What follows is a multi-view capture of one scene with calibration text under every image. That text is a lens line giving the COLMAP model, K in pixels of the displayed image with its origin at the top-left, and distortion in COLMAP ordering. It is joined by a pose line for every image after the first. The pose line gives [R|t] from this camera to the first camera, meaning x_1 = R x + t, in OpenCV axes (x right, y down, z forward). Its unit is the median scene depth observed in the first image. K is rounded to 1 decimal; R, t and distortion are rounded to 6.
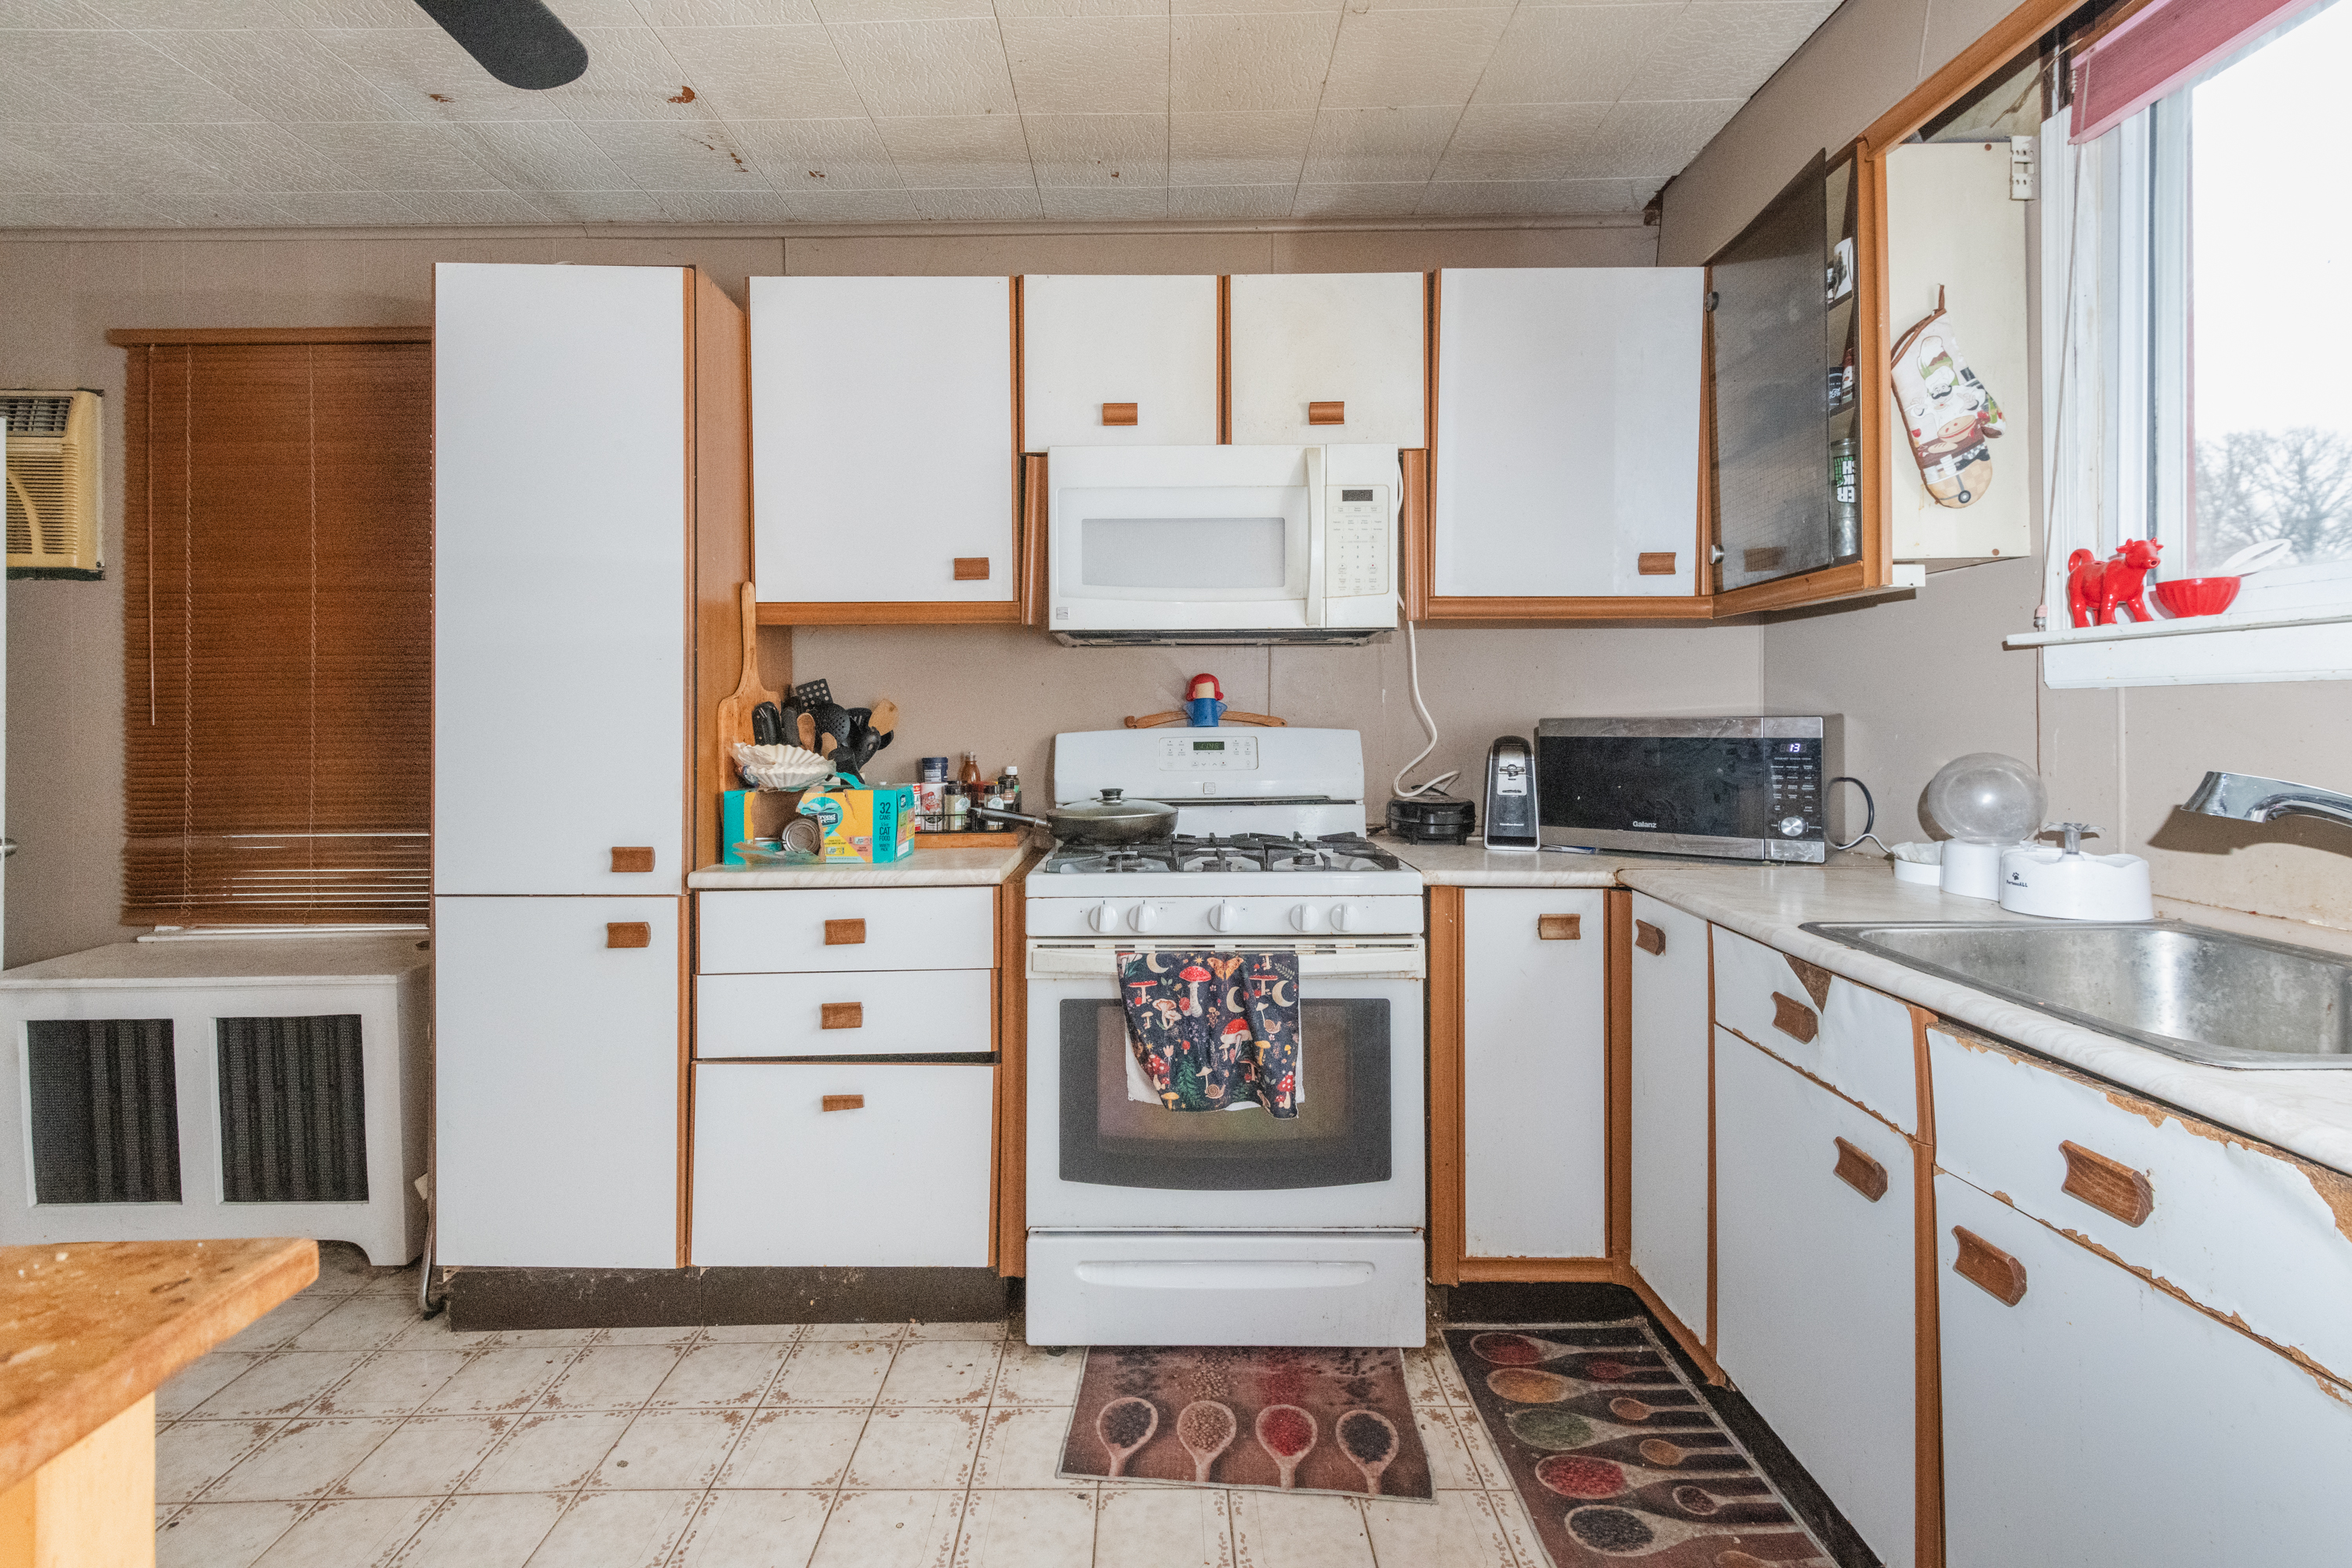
lens RADIAL K [[1133.3, 0, 1159.1], [0, 1133.3, 720.1], [0, 0, 1]] dist [0.017248, -0.001986]
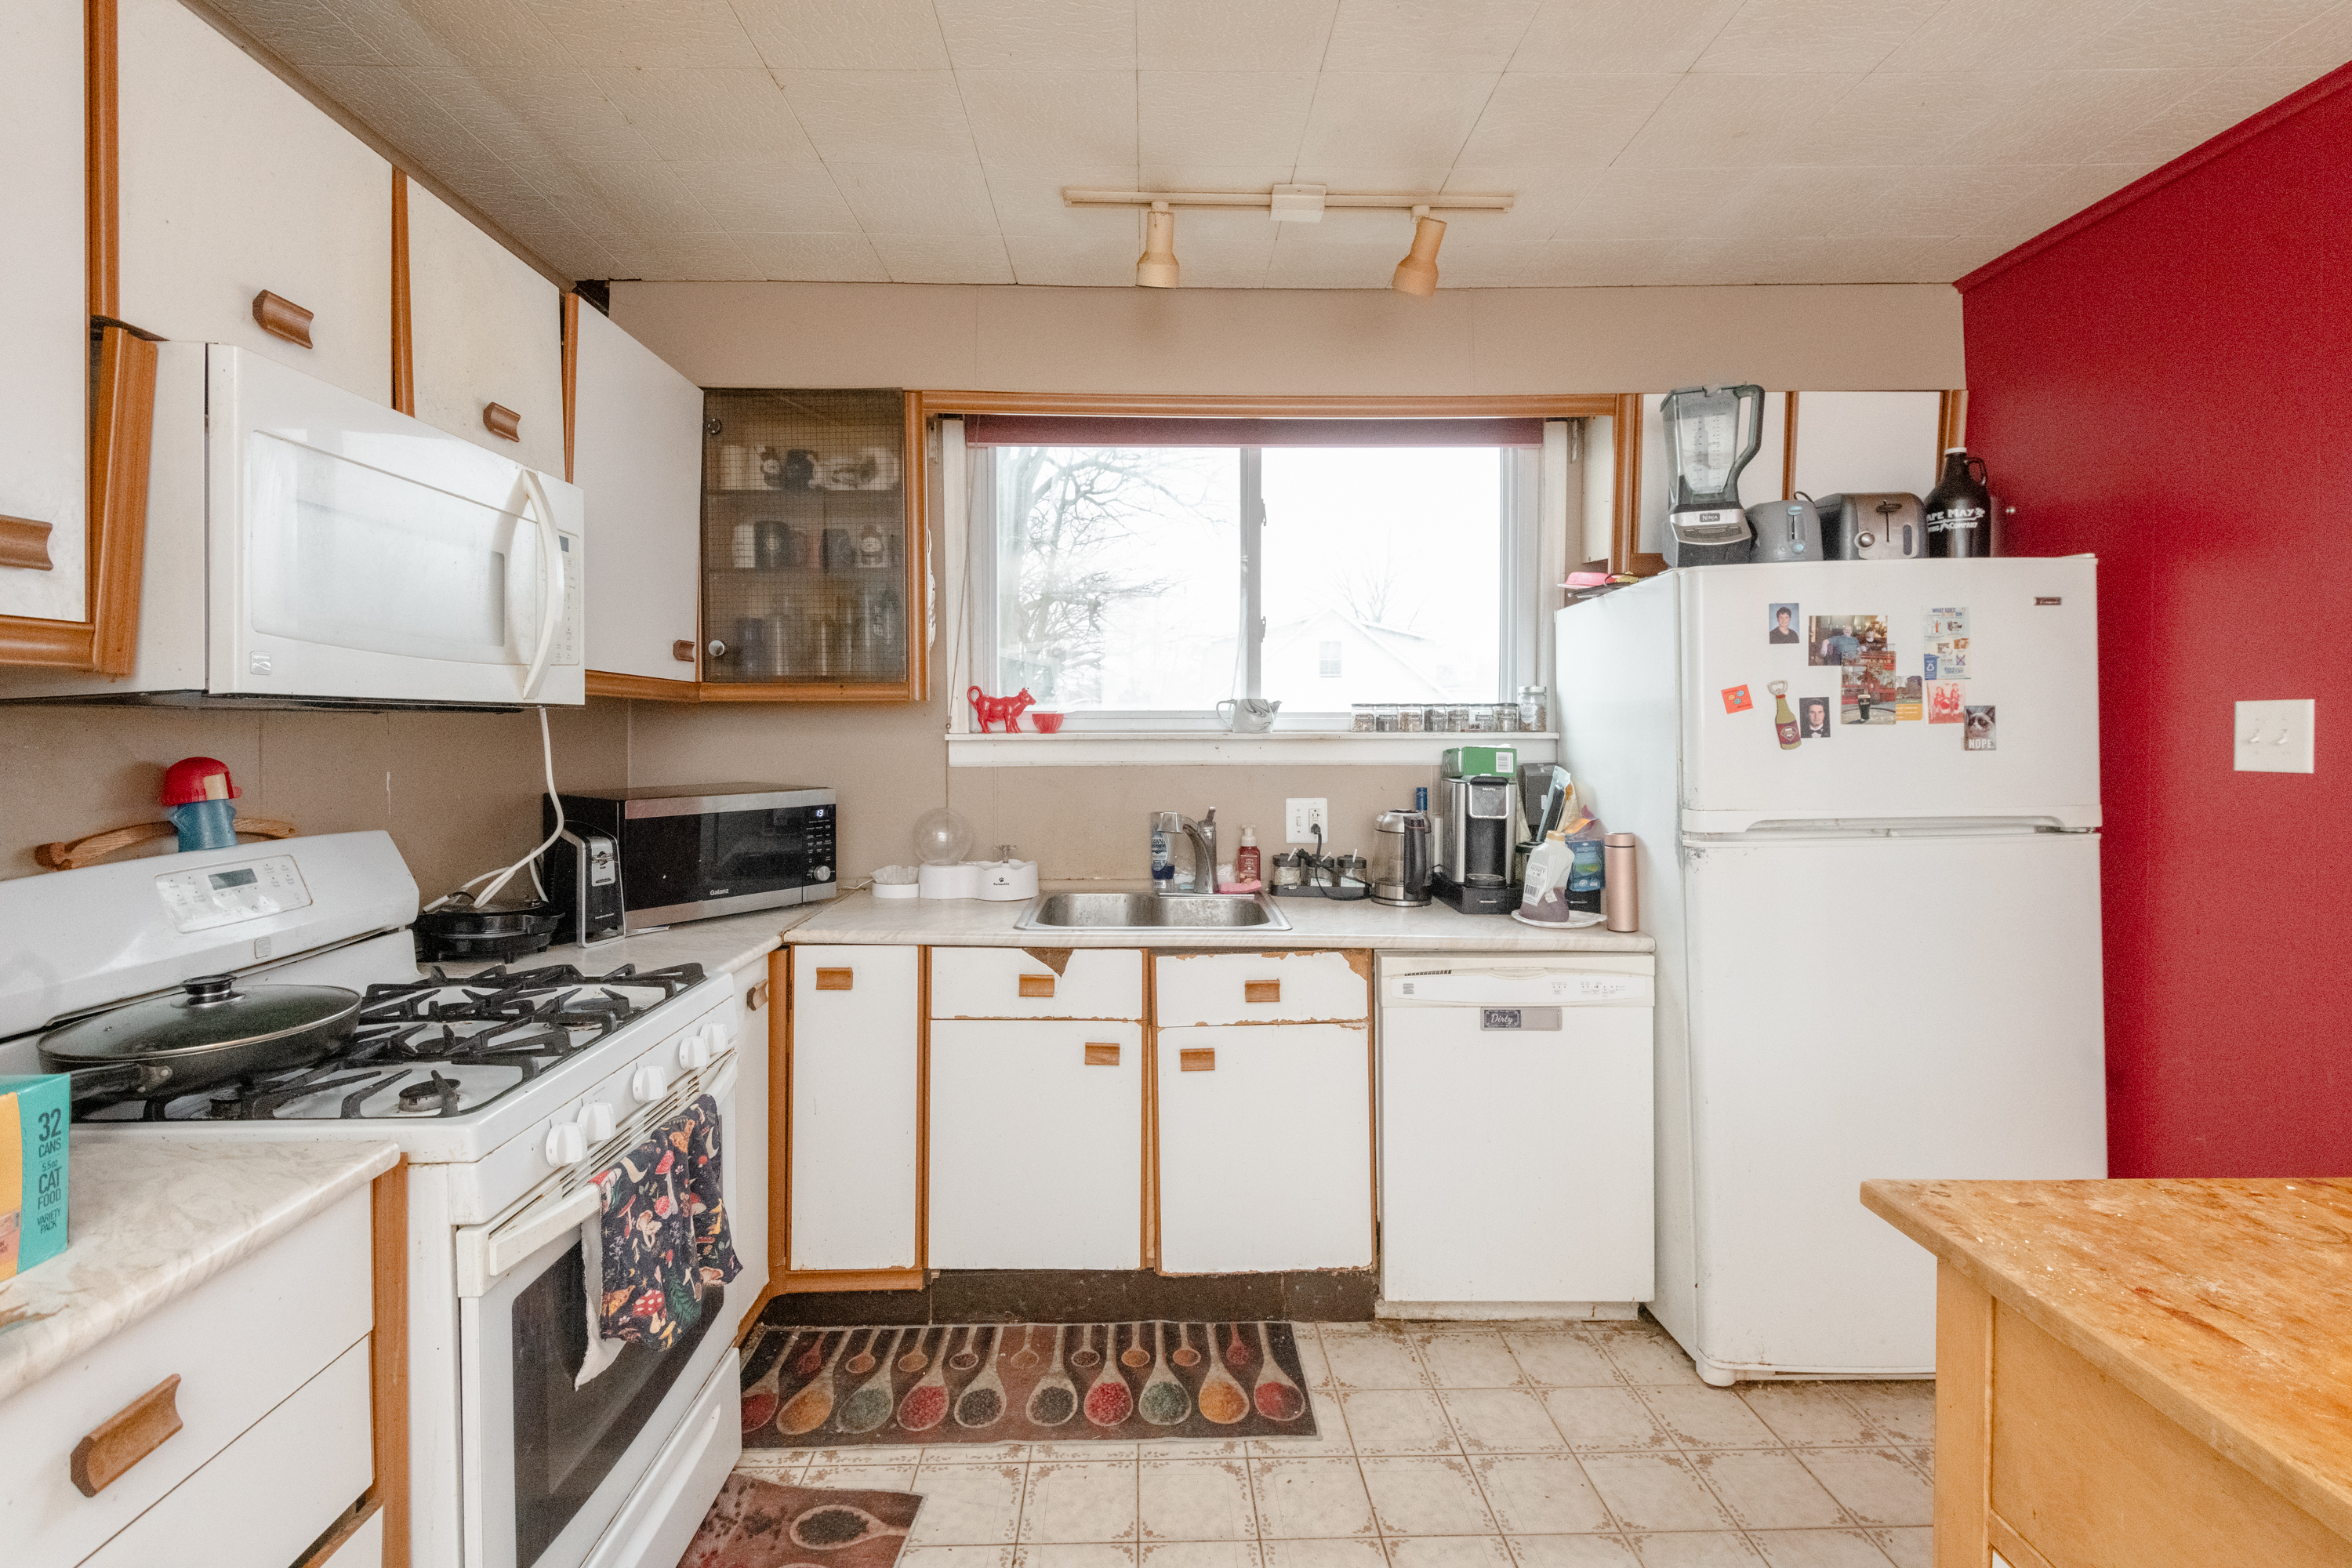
lens RADIAL K [[1133.3, 0, 1171.8], [0, 1133.3, 748.2], [0, 0, 1]] dist [0.017248, -0.001986]
pose [[-0.068098, -0.013446, 0.997588, -0.844240], [0.007397, 0.999875, 0.013982, -0.073090], [-0.997651, 0.008331, -0.067990, 0.768361]]
